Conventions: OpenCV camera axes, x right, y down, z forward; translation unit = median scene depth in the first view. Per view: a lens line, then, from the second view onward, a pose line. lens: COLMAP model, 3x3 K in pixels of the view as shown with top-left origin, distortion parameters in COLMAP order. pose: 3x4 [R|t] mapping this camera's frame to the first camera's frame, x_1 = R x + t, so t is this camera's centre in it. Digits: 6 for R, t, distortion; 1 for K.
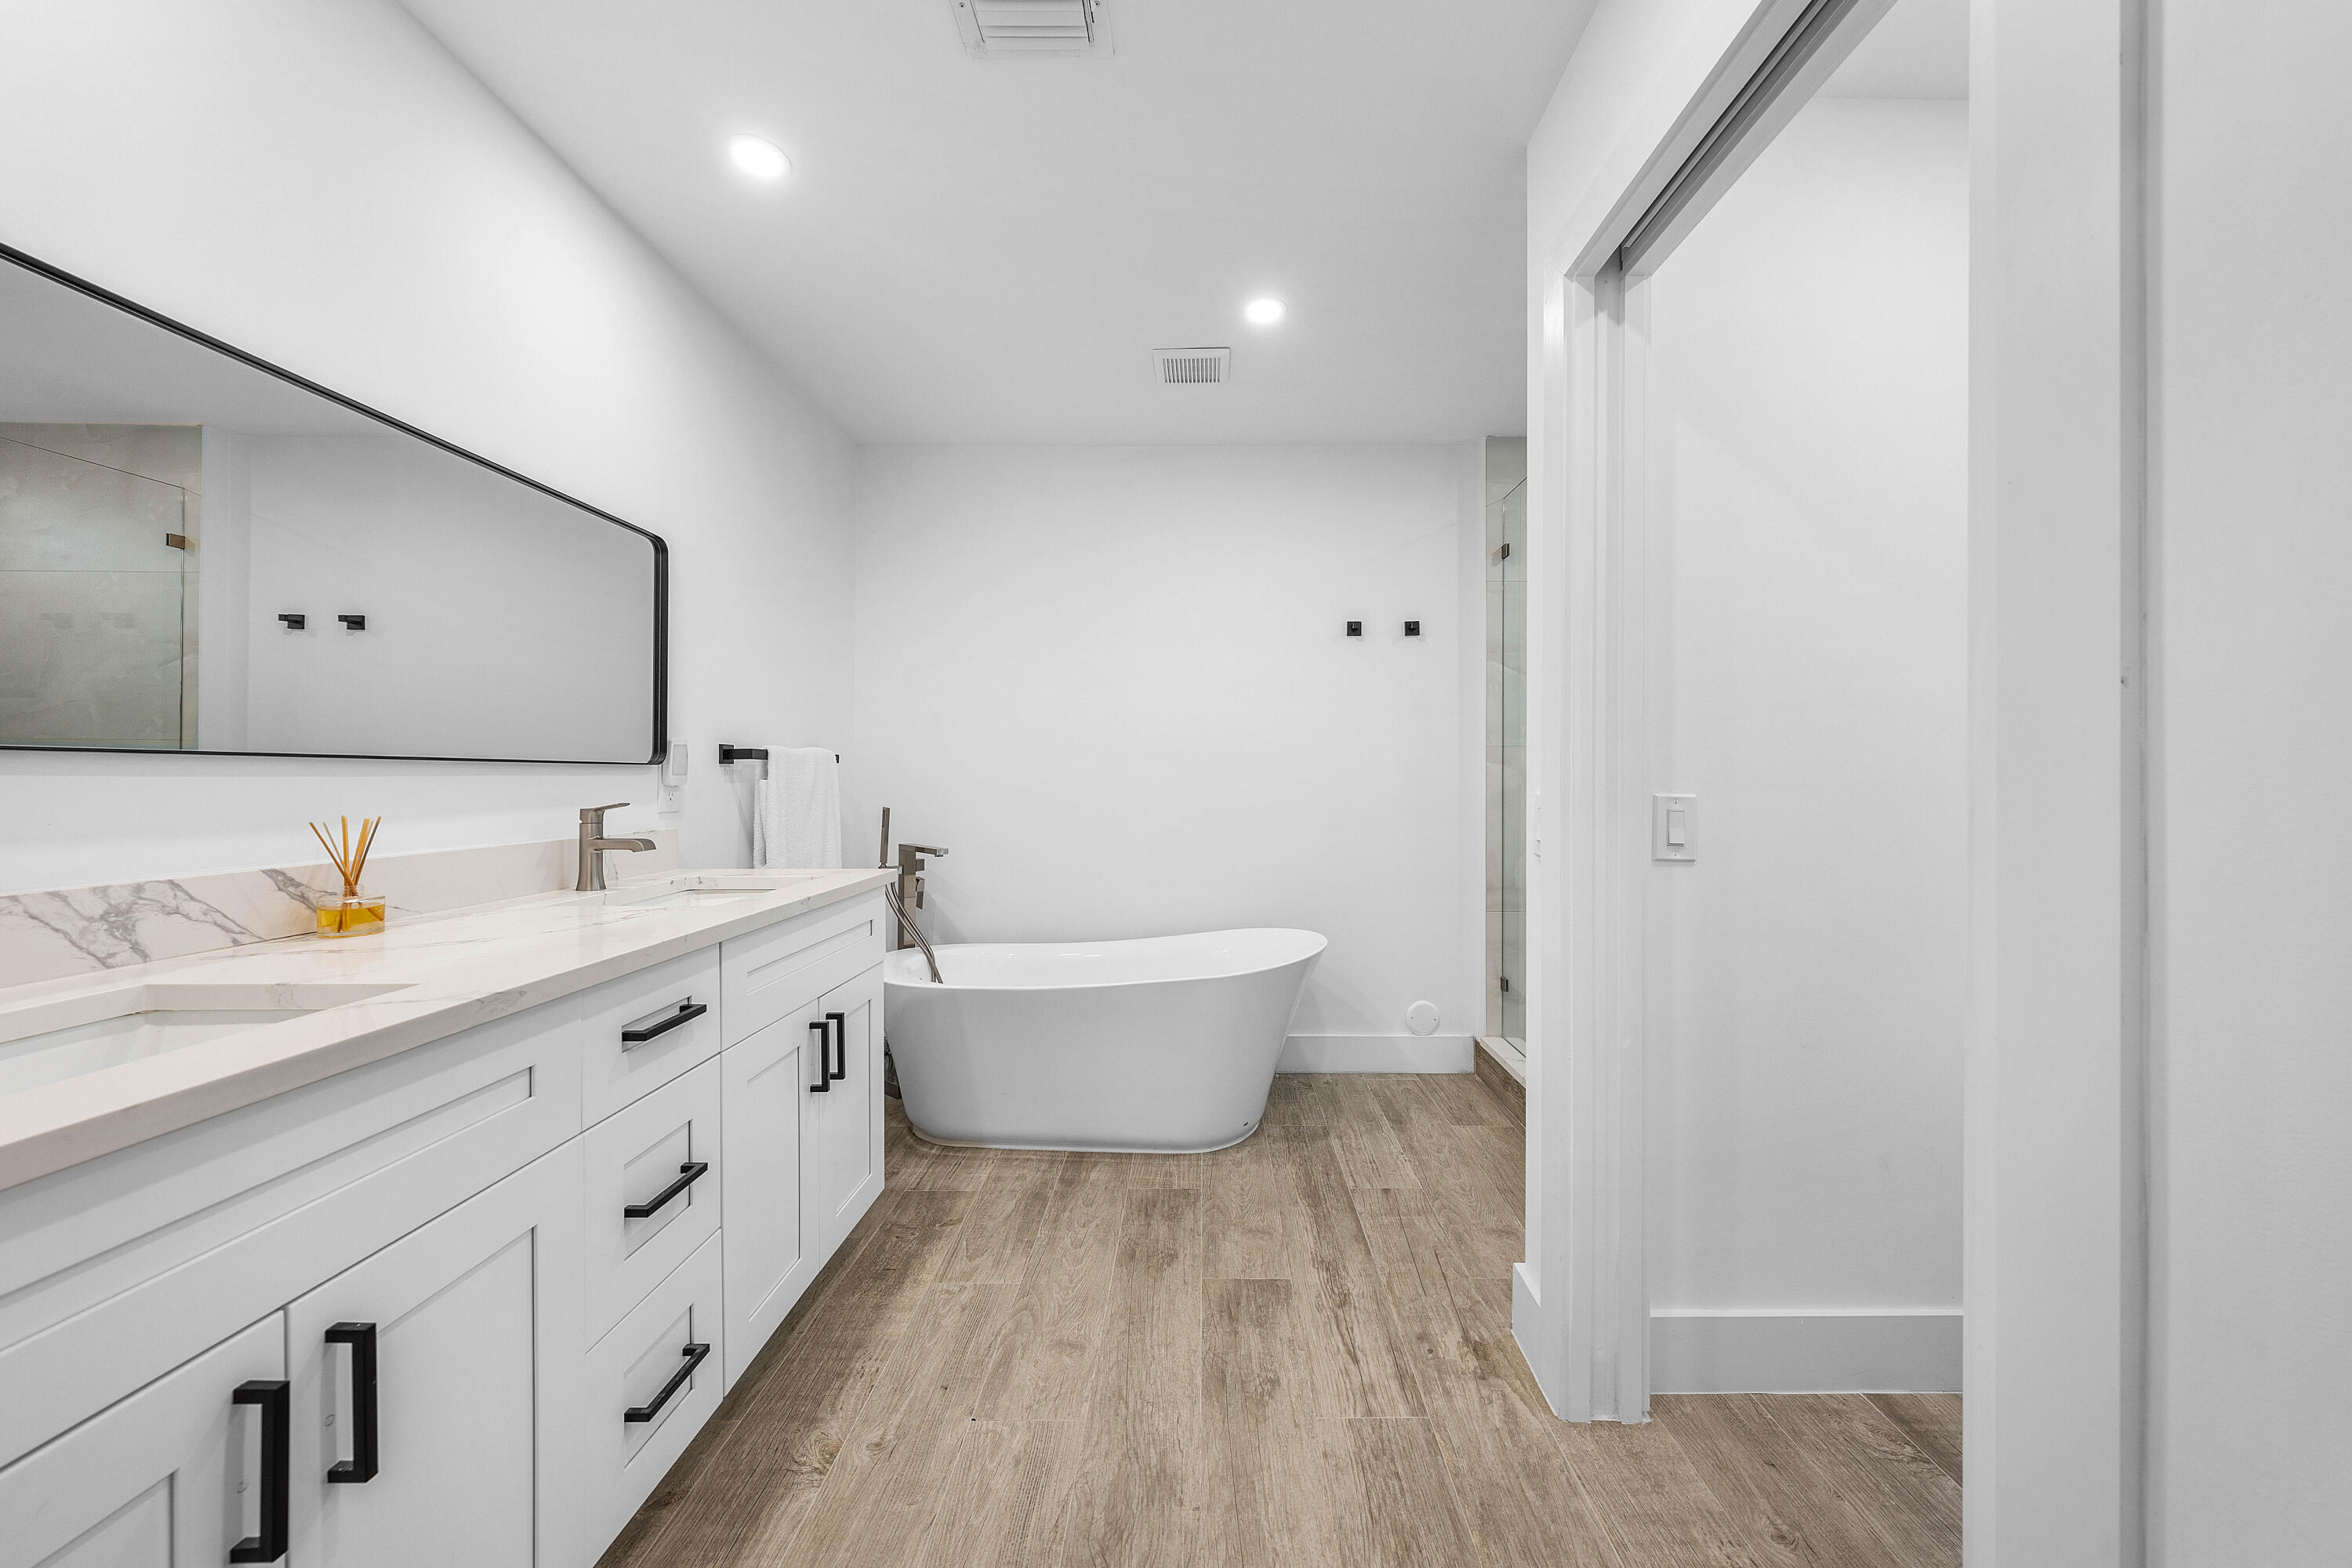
lens RADIAL K [[836.2, 0, 1172.4], [0, 836.2, 777.4], [0, 0, 1]] dist [-0.003698, 0.000350]
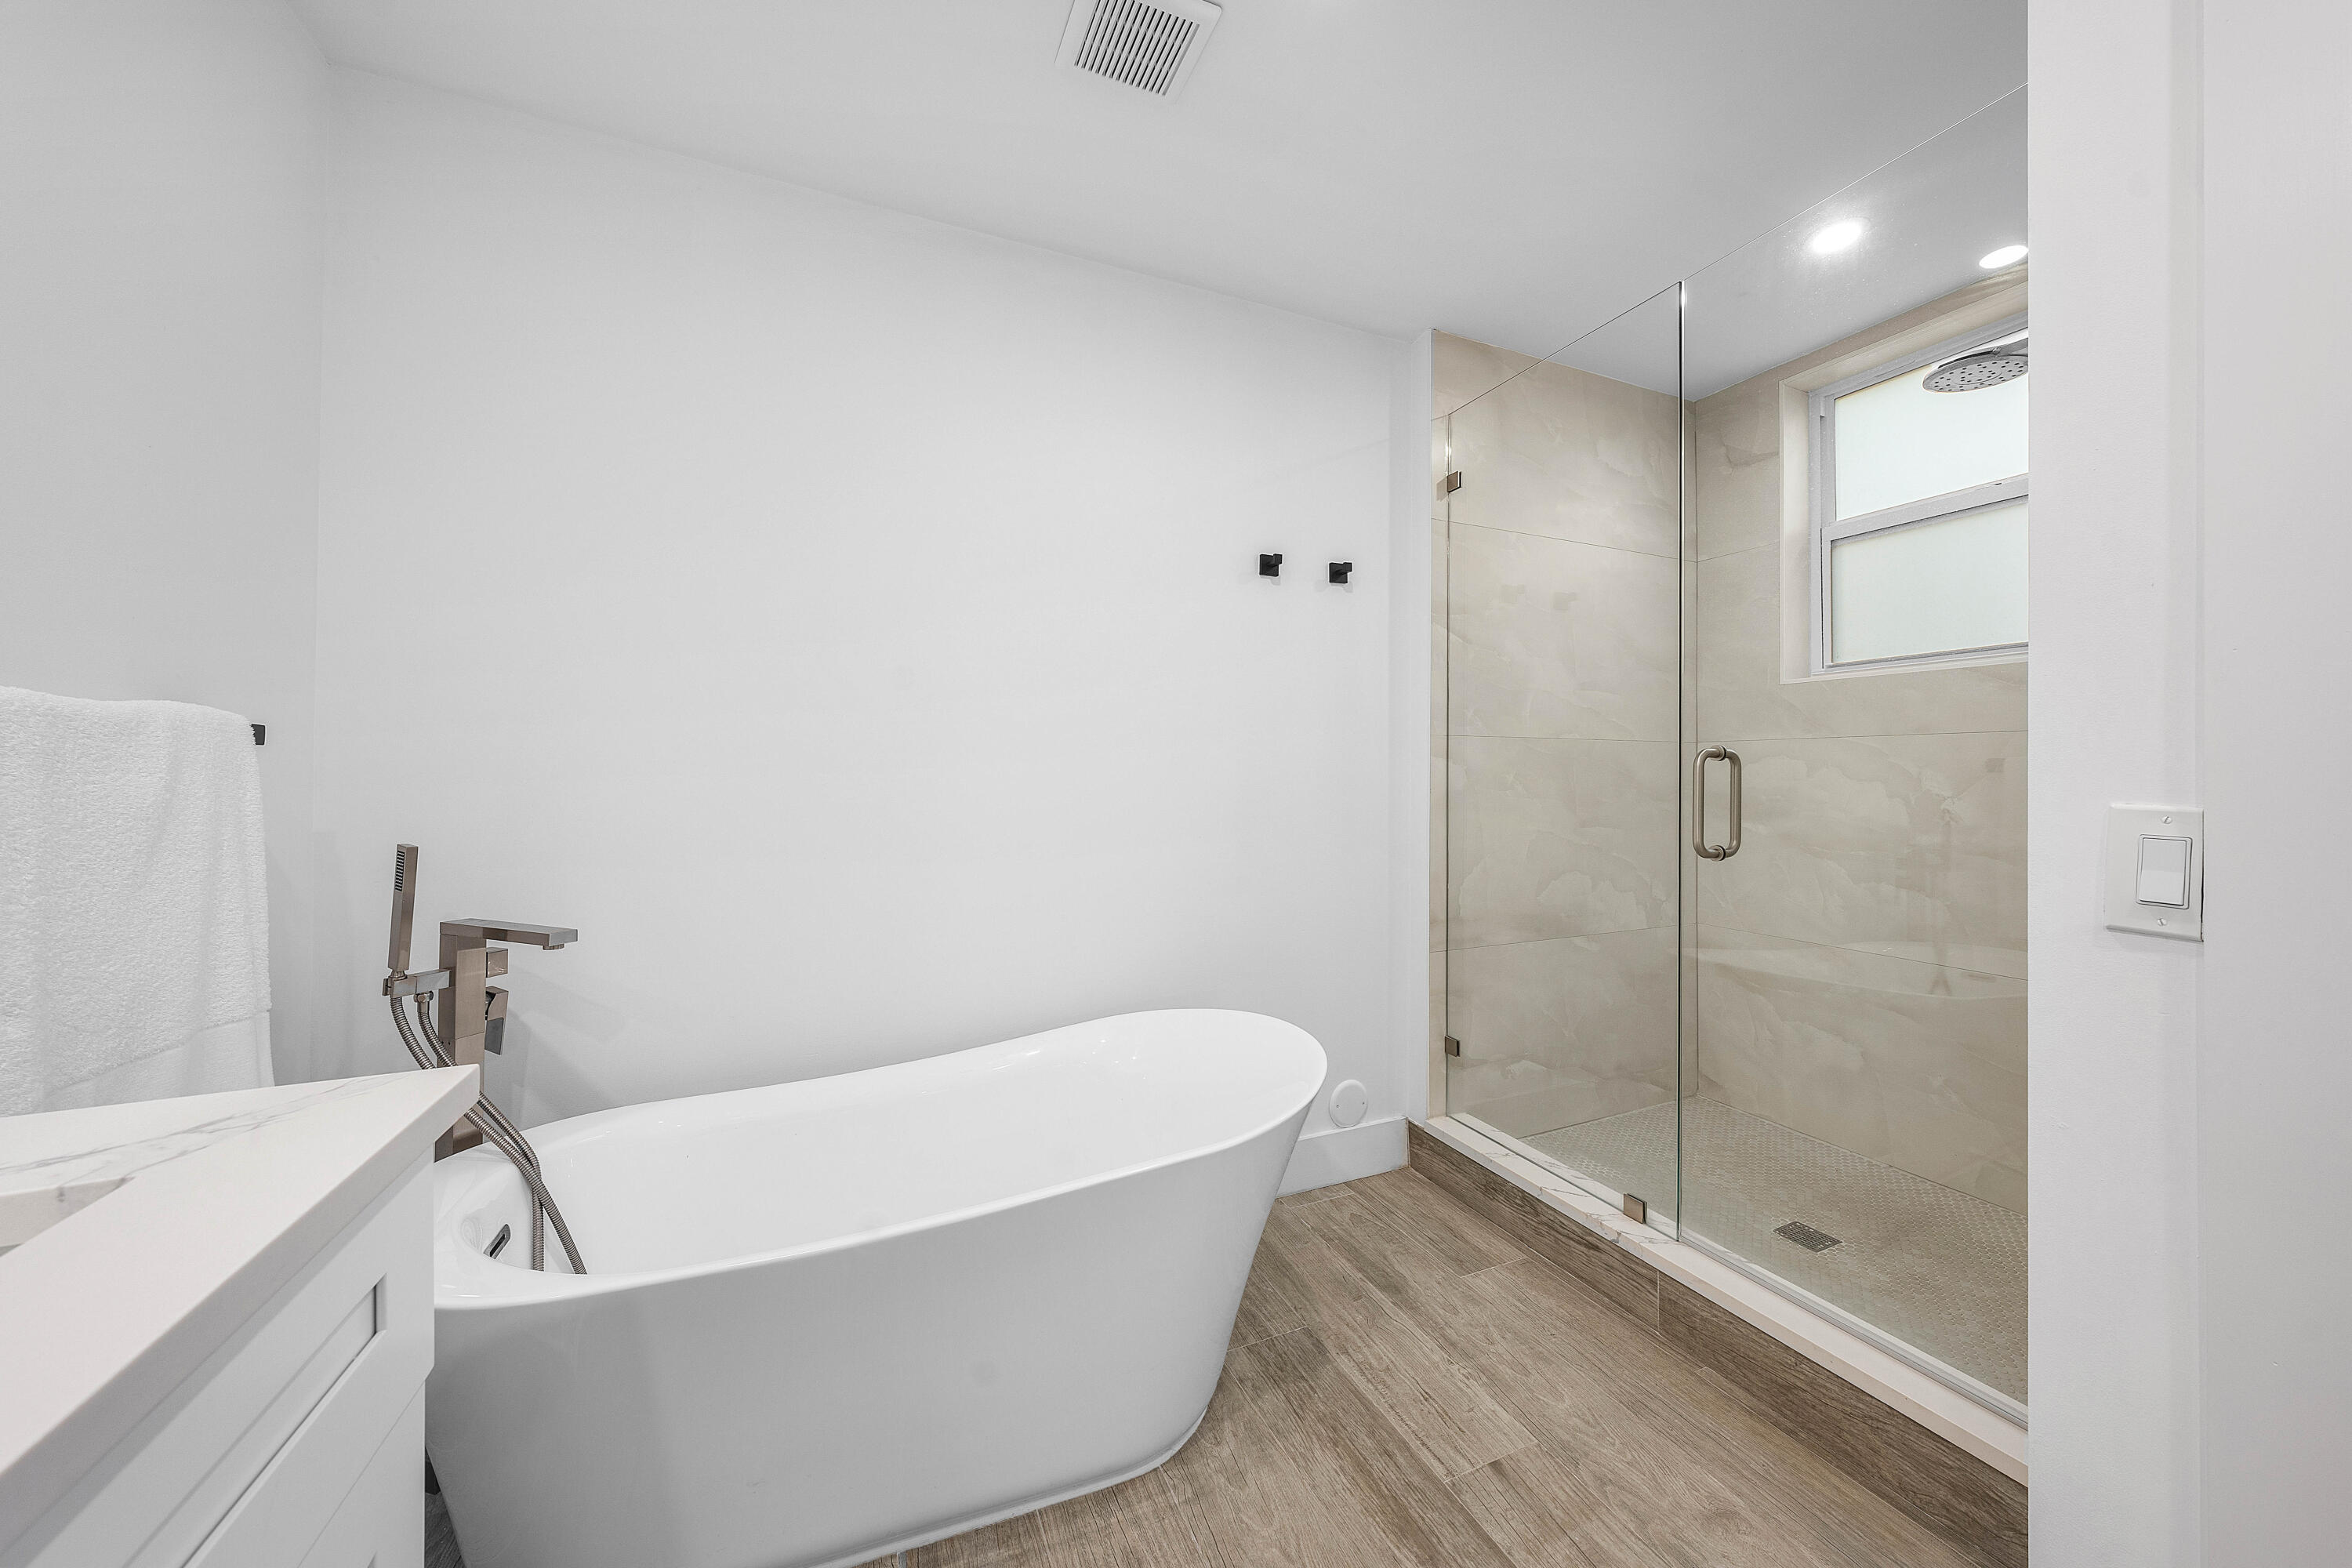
lens RADIAL K [[836.2, 0, 1181.7], [0, 836.2, 761.4], [0, 0, 1]] dist [-0.003698, 0.000350]
pose [[0.904970, 0.005468, 0.425440, -0.161336], [0.000878, 0.999891, -0.014718, -0.002532], [-0.425474, 0.013693, 0.904867, 0.428956]]
